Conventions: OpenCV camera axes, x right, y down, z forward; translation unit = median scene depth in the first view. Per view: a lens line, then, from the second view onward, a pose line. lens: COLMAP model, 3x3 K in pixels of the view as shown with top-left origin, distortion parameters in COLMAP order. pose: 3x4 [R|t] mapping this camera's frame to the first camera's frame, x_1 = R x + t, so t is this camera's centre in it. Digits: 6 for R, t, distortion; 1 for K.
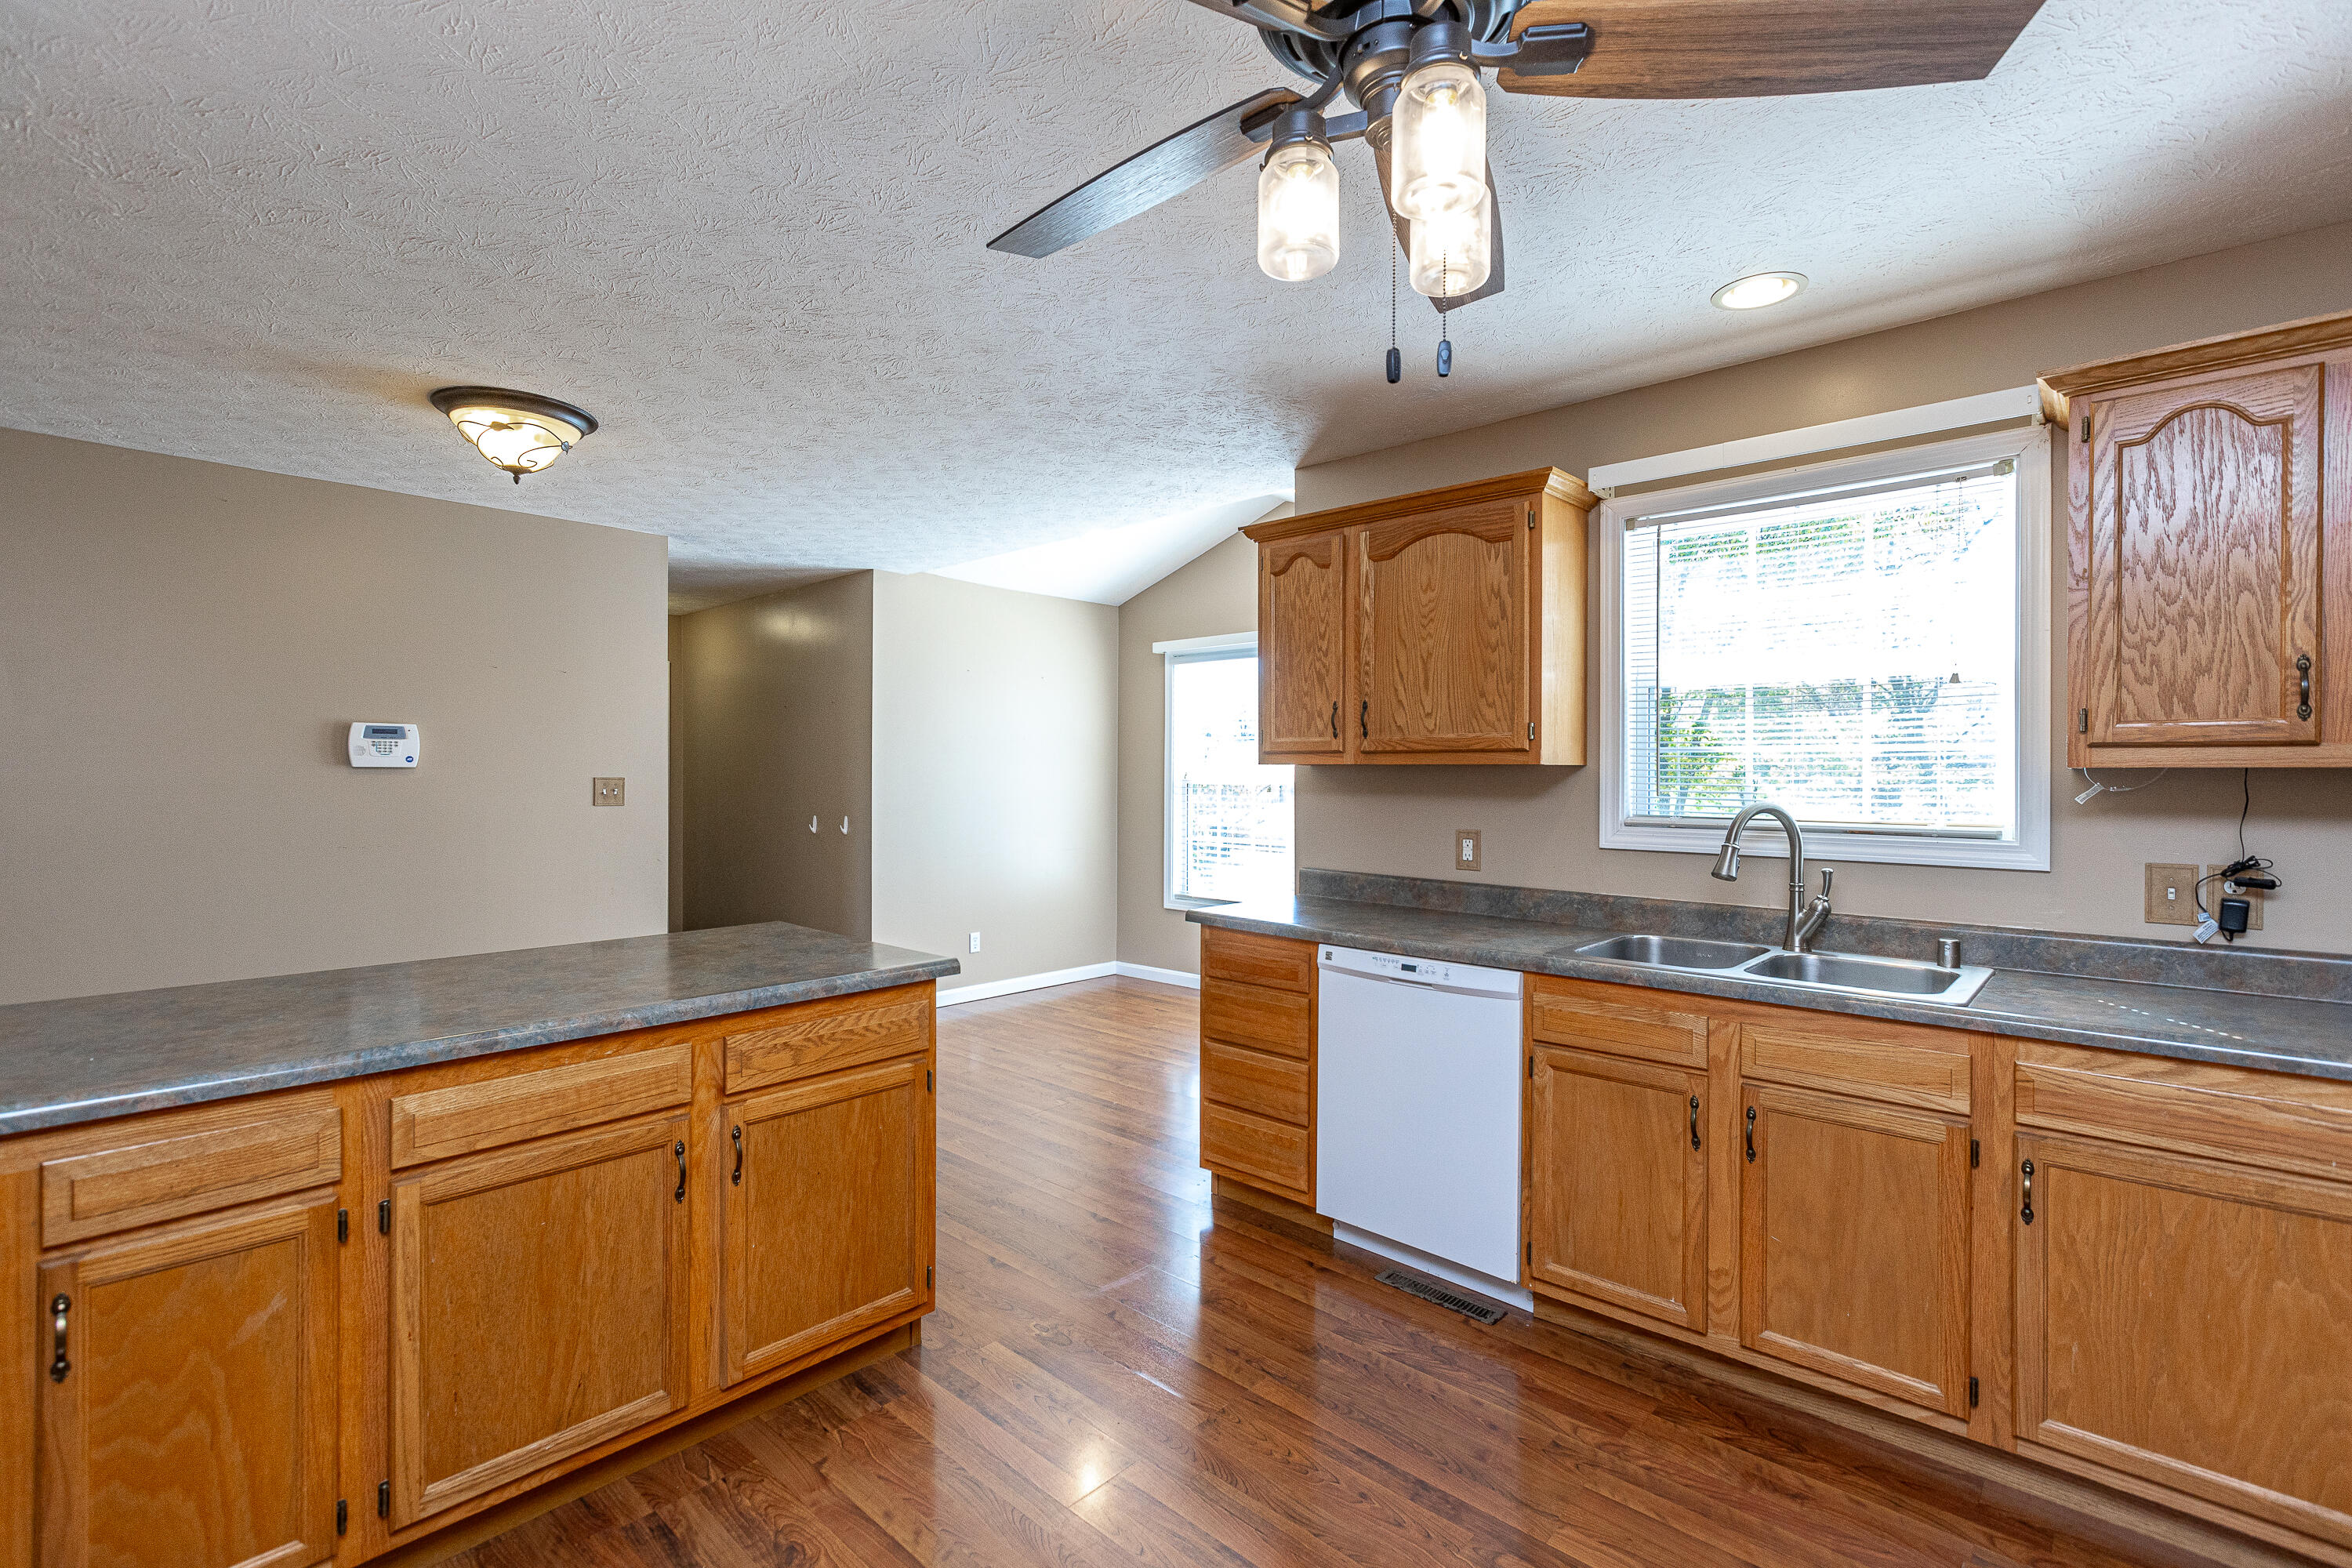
lens RADIAL K [[1056.6, 0, 1176.0], [0, 1056.6, 784.0], [0, 0, 1]] dist [0.001696, 0.000548]
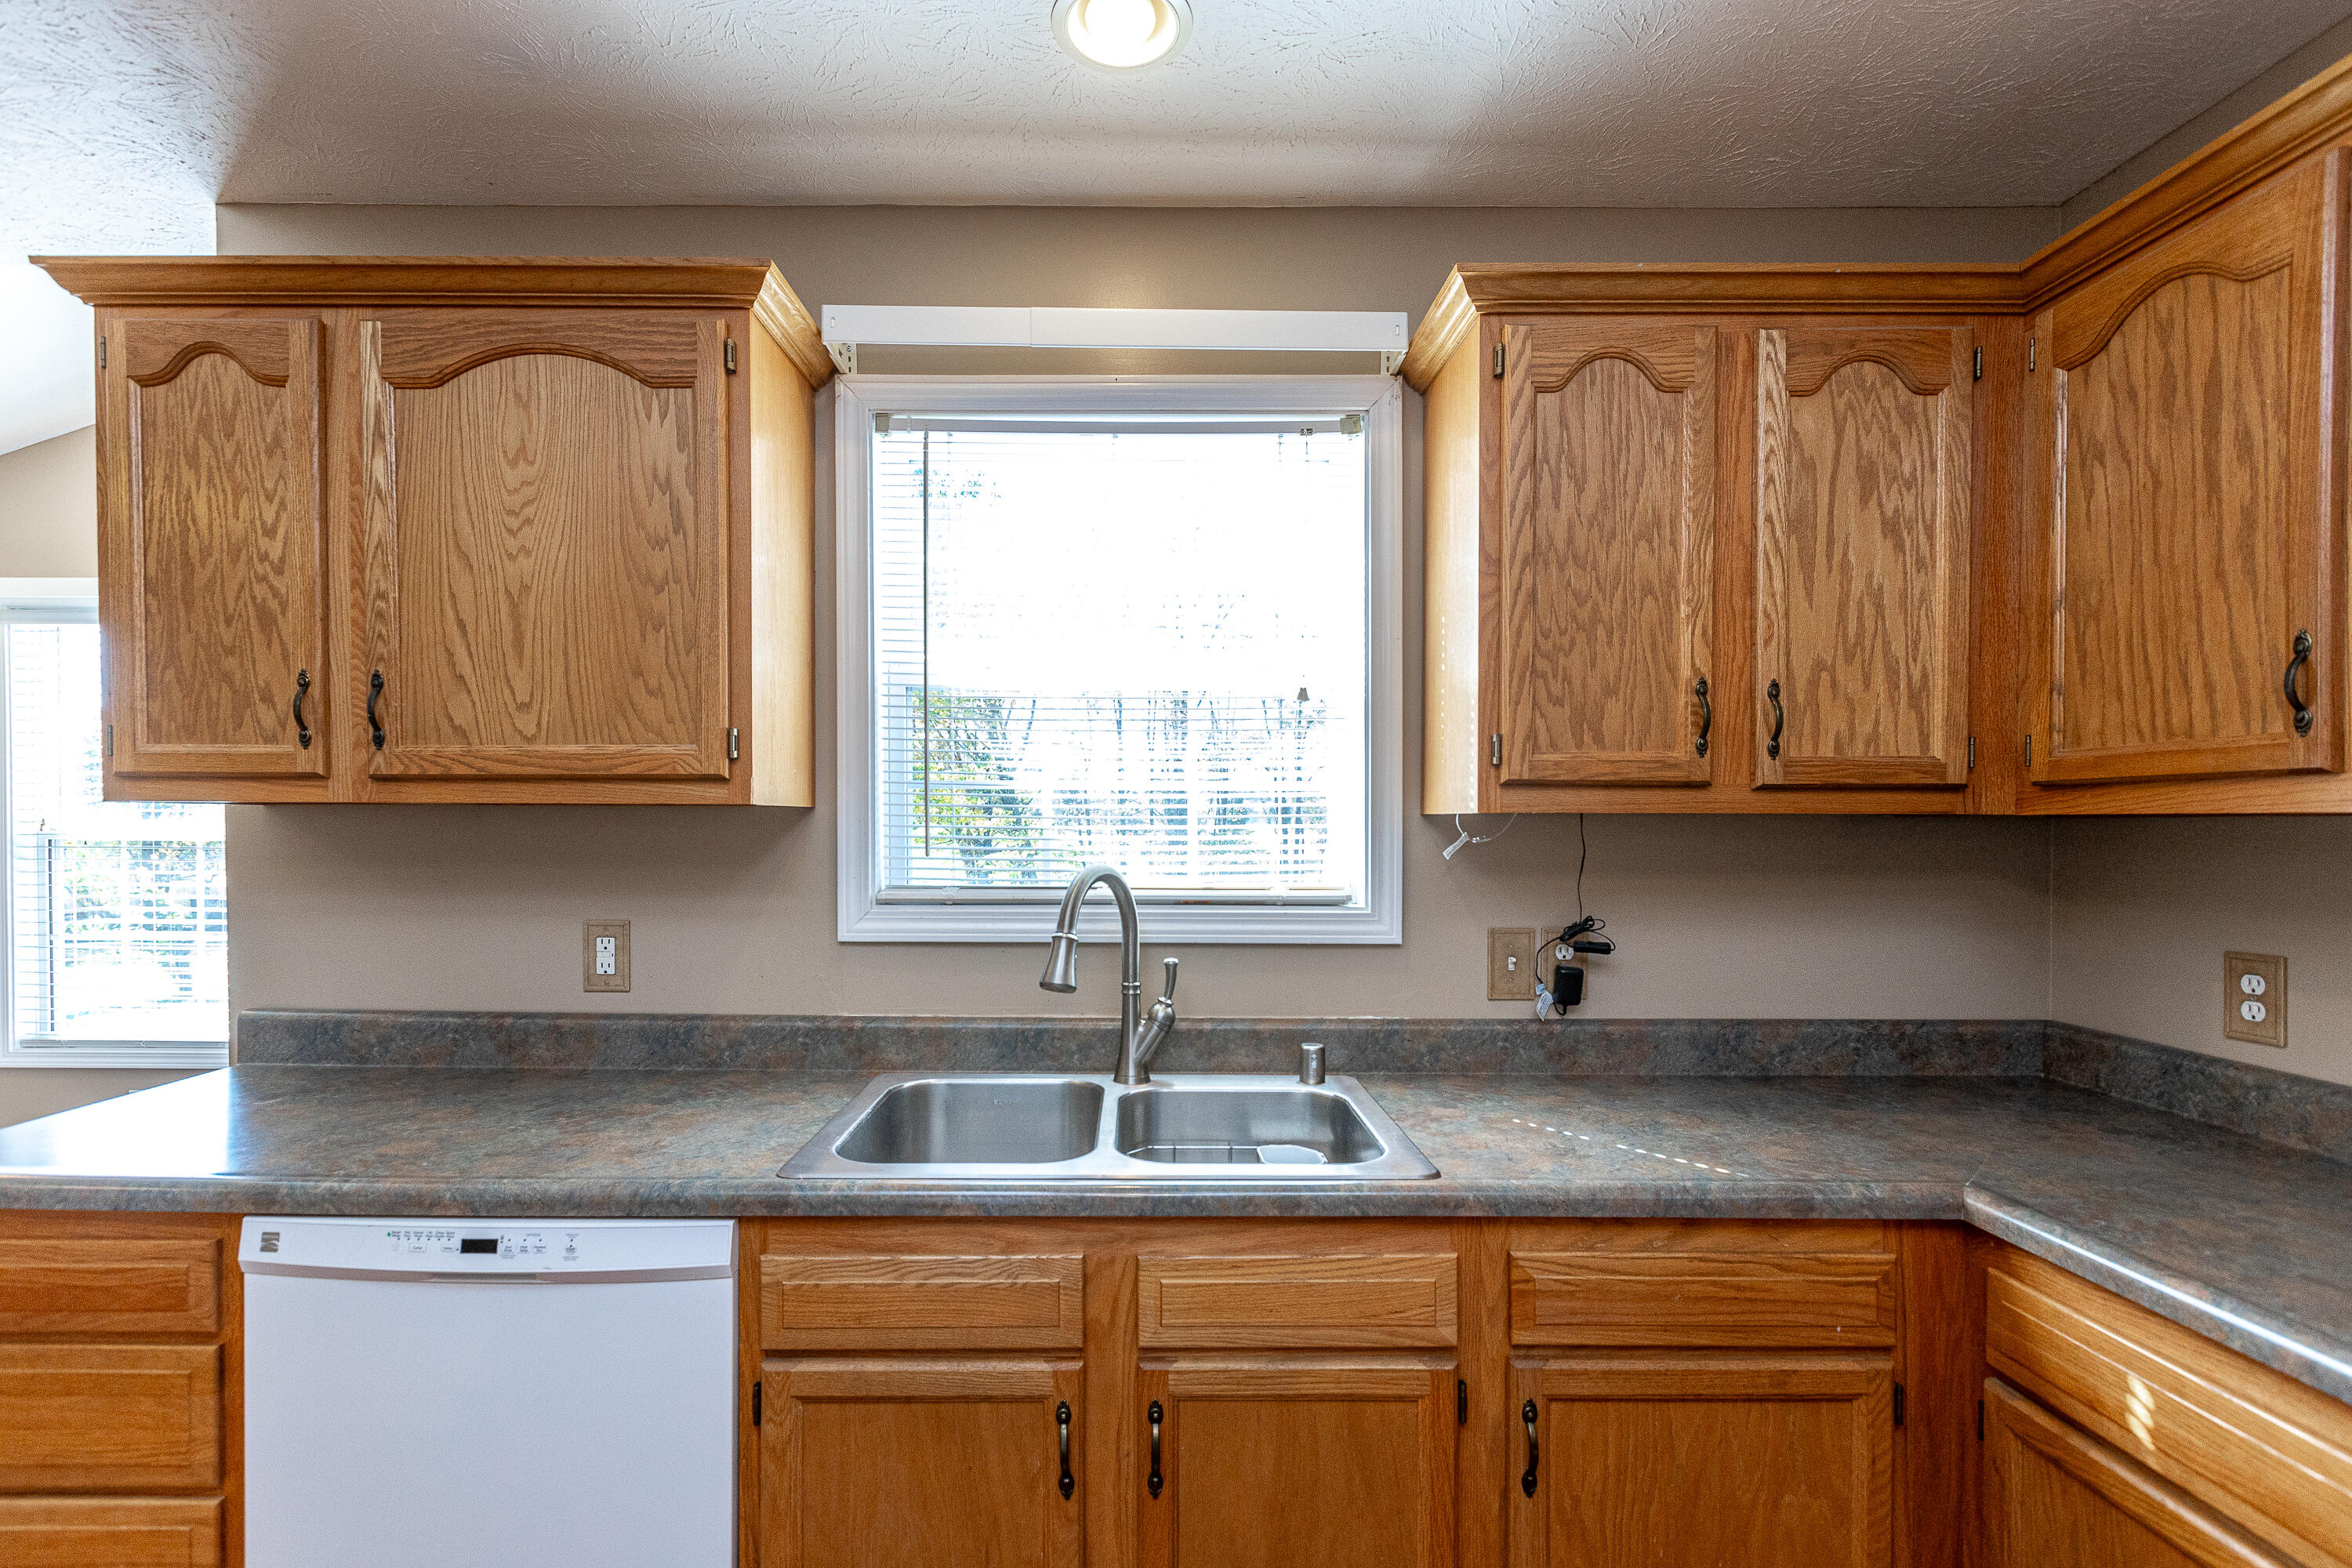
lens RADIAL K [[1117.6, 0, 1163.7], [0, 1117.6, 838.4], [0, 0, 1]] dist [0.002924, -0.000269]
pose [[0.734410, -0.010559, 0.678624, 0.105853], [0.007158, 0.999944, 0.007812, -0.004046], [-0.678668, -0.000879, 0.734444, 0.422255]]
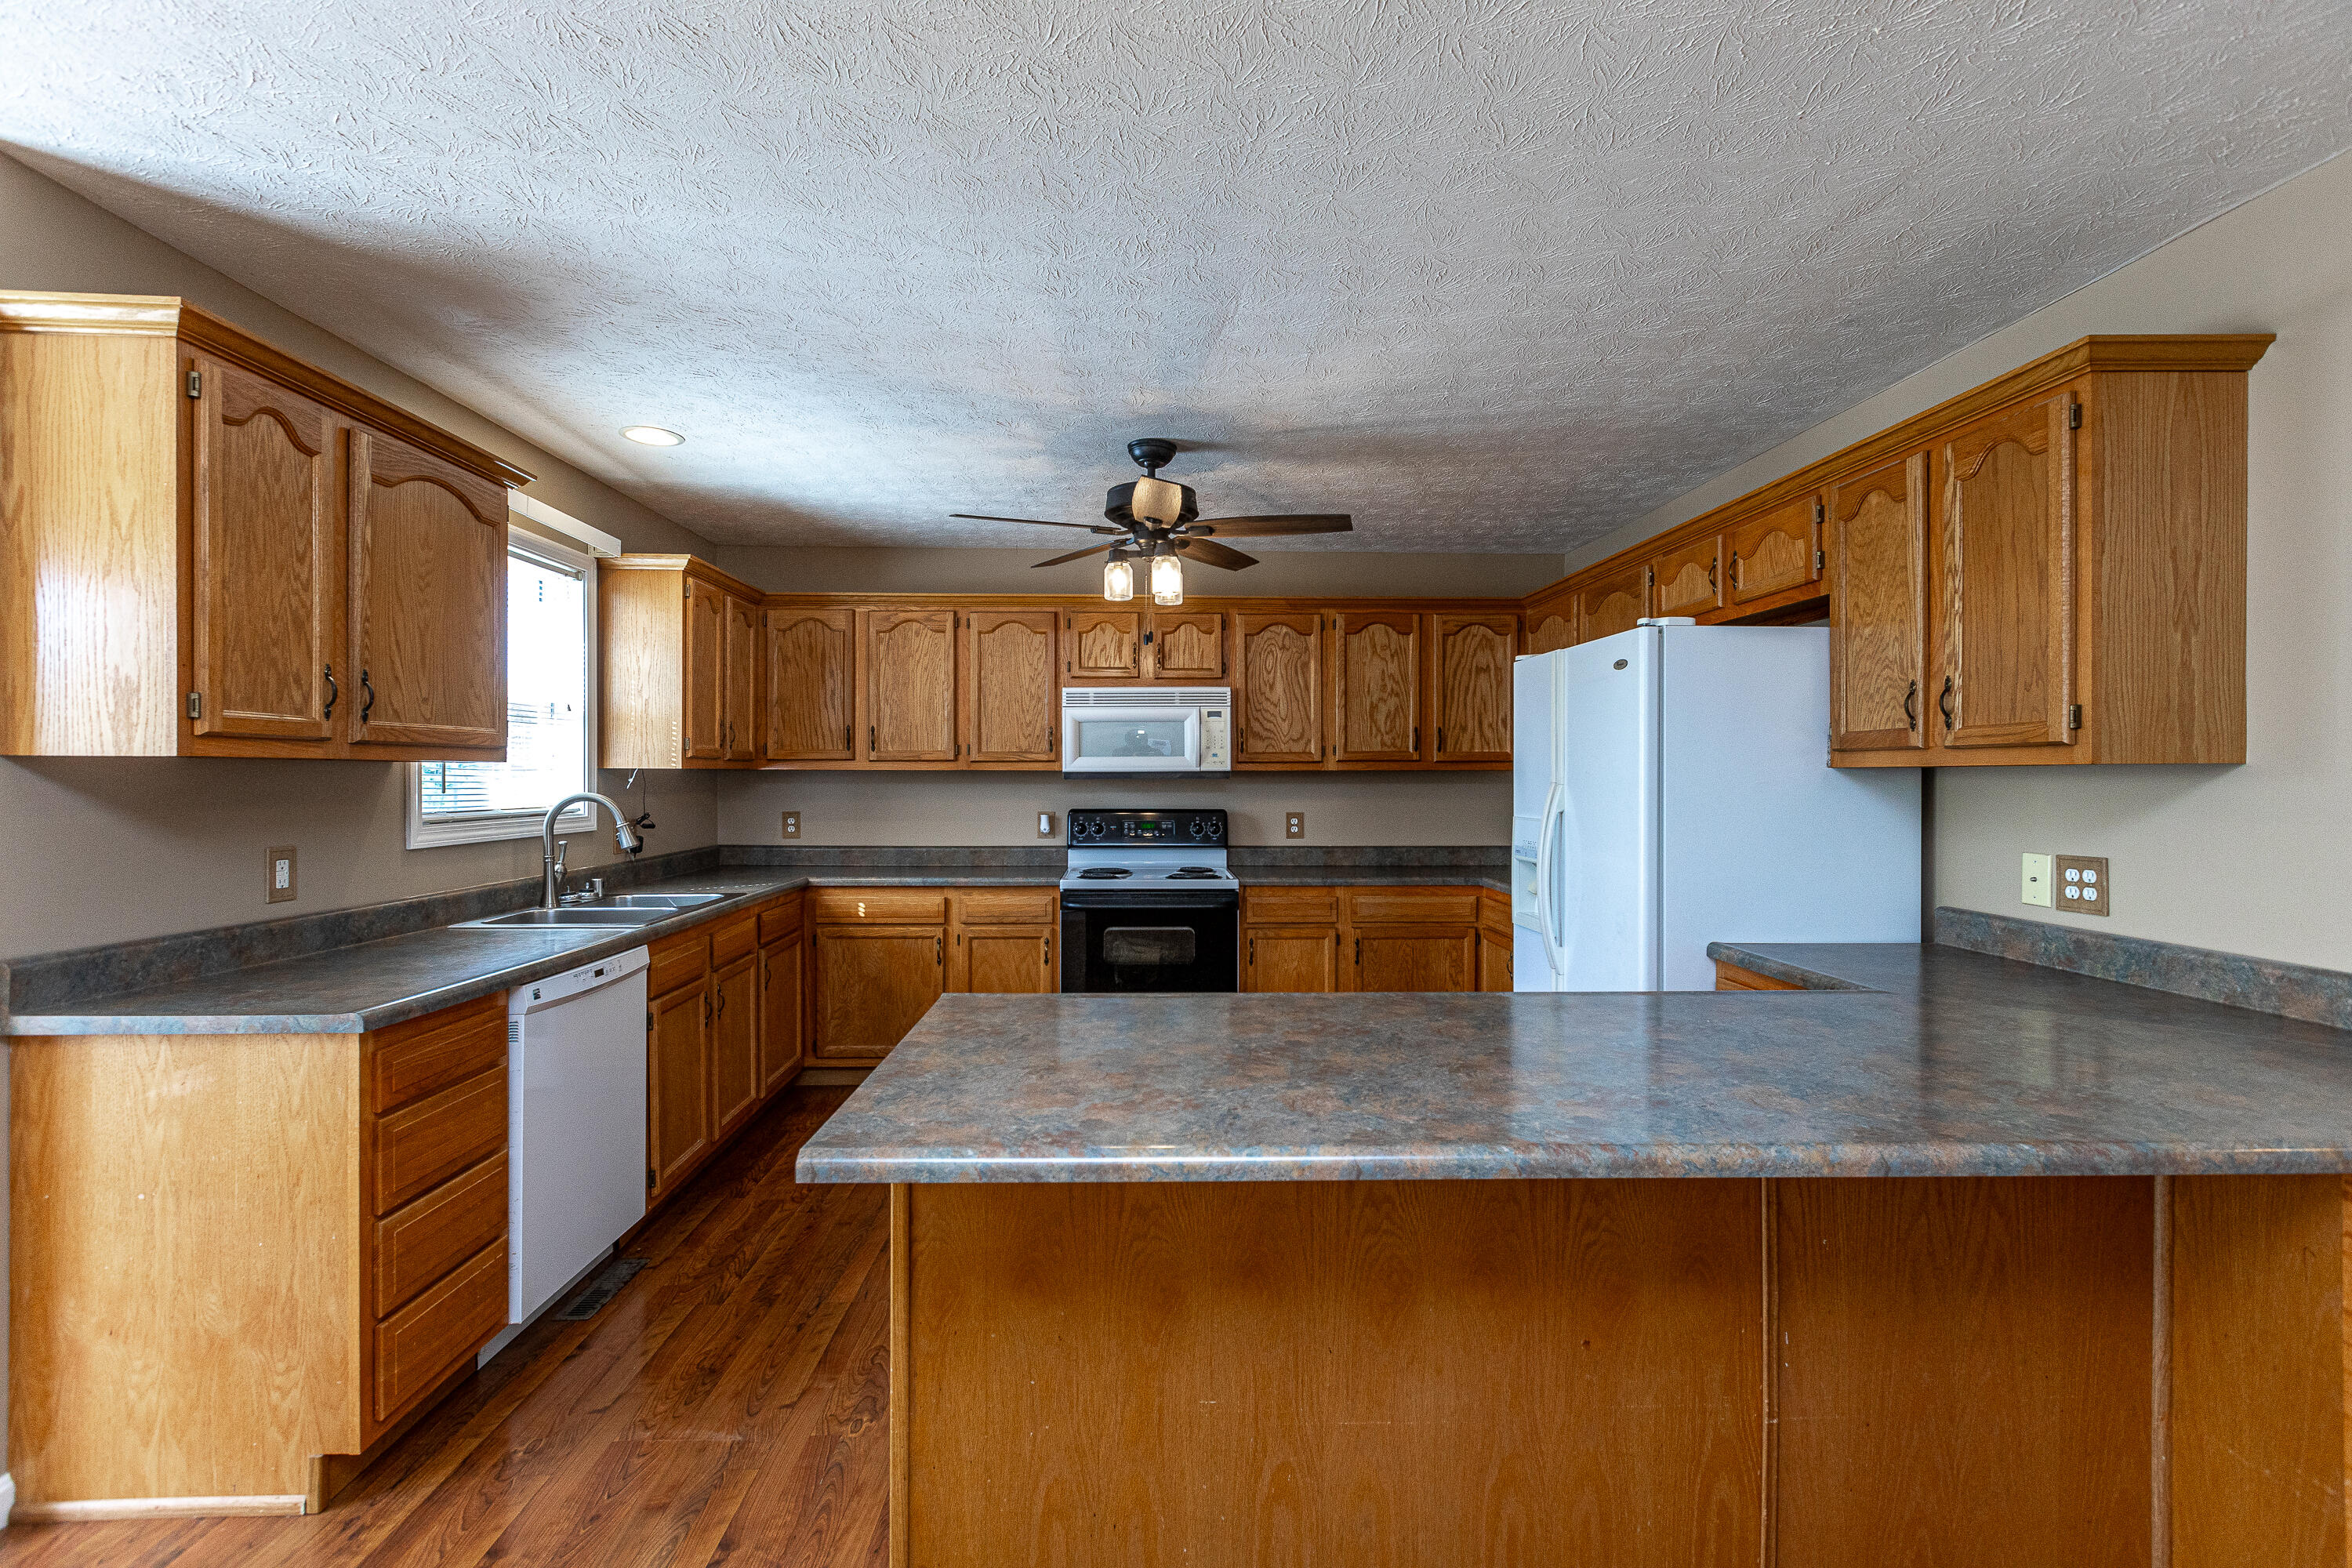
lens RADIAL K [[1056.6, 0, 1176.0], [0, 1056.6, 784.0], [0, 0, 1]] dist [0.001696, 0.000548]
pose [[-0.710530, -0.014769, 0.703512, -0.804294], [-0.002278, 0.999823, 0.018689, -0.018495], [-0.703664, 0.011677, -0.710437, 1.260616]]
